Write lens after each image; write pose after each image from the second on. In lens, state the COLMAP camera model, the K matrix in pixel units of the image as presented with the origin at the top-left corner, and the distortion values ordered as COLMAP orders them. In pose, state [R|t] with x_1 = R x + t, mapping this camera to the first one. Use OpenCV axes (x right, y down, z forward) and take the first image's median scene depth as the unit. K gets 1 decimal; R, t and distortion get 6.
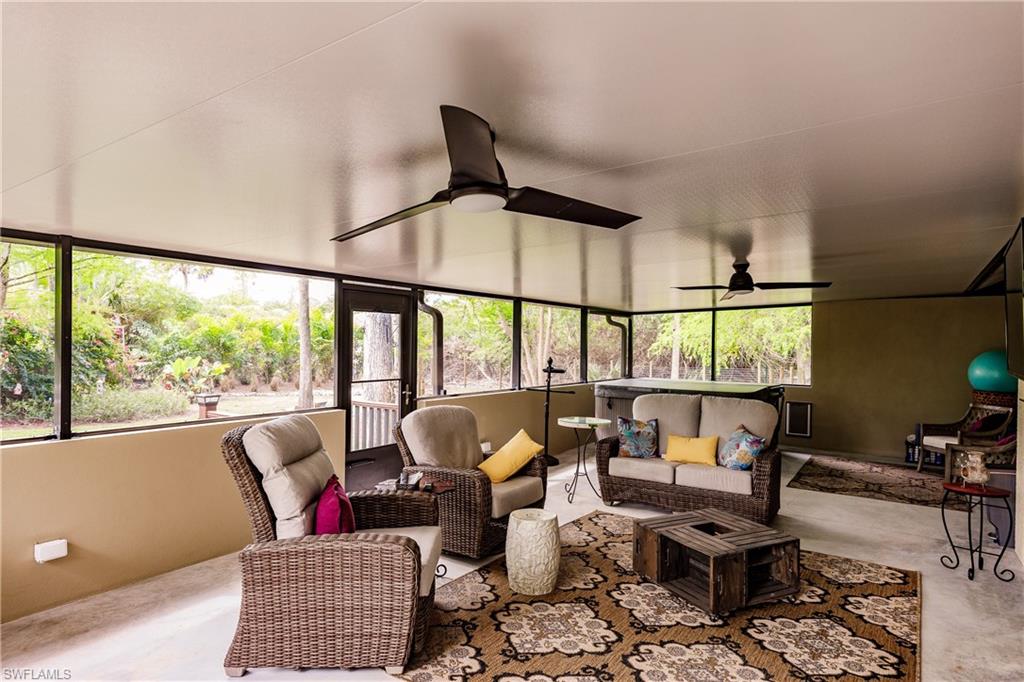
lens RADIAL K [[613.7, 0, 512.0], [0, 613.7, 341.0], [0, 0, 1]] dist [0.017794, -0.000041]
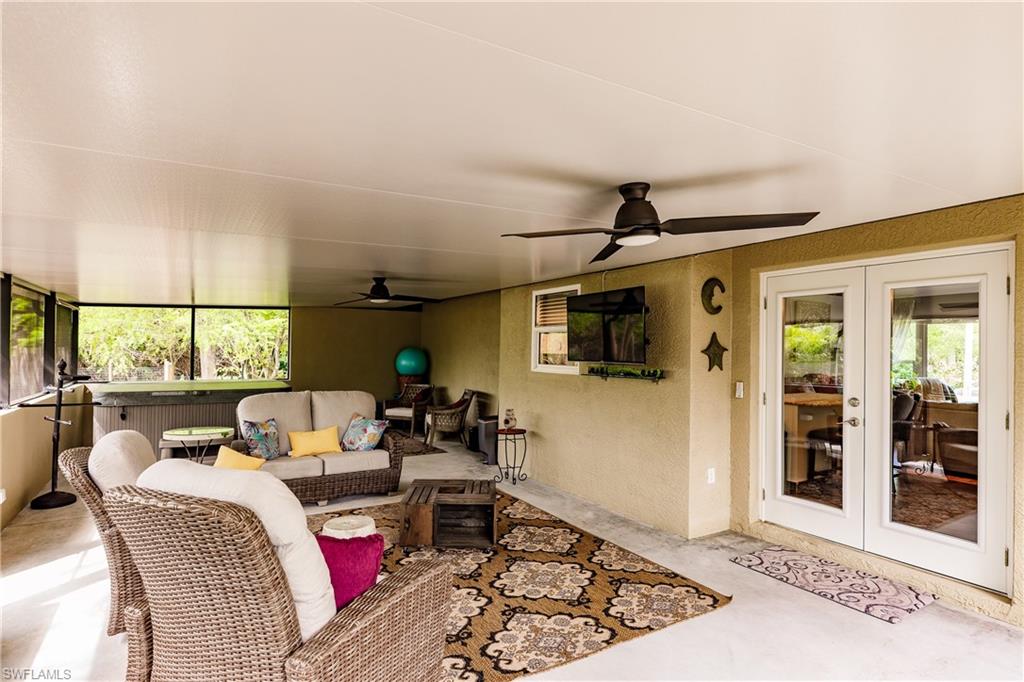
lens RADIAL K [[563.7, 0, 512.0], [0, 563.7, 341.0], [0, 0, 1]] dist [0.004823, -0.000346]
pose [[0.374729, 0.006088, 0.927114, -0.793434], [-0.012457, 0.999921, -0.001531, -0.004520], [-0.927051, -0.010975, 0.374775, 0.500483]]
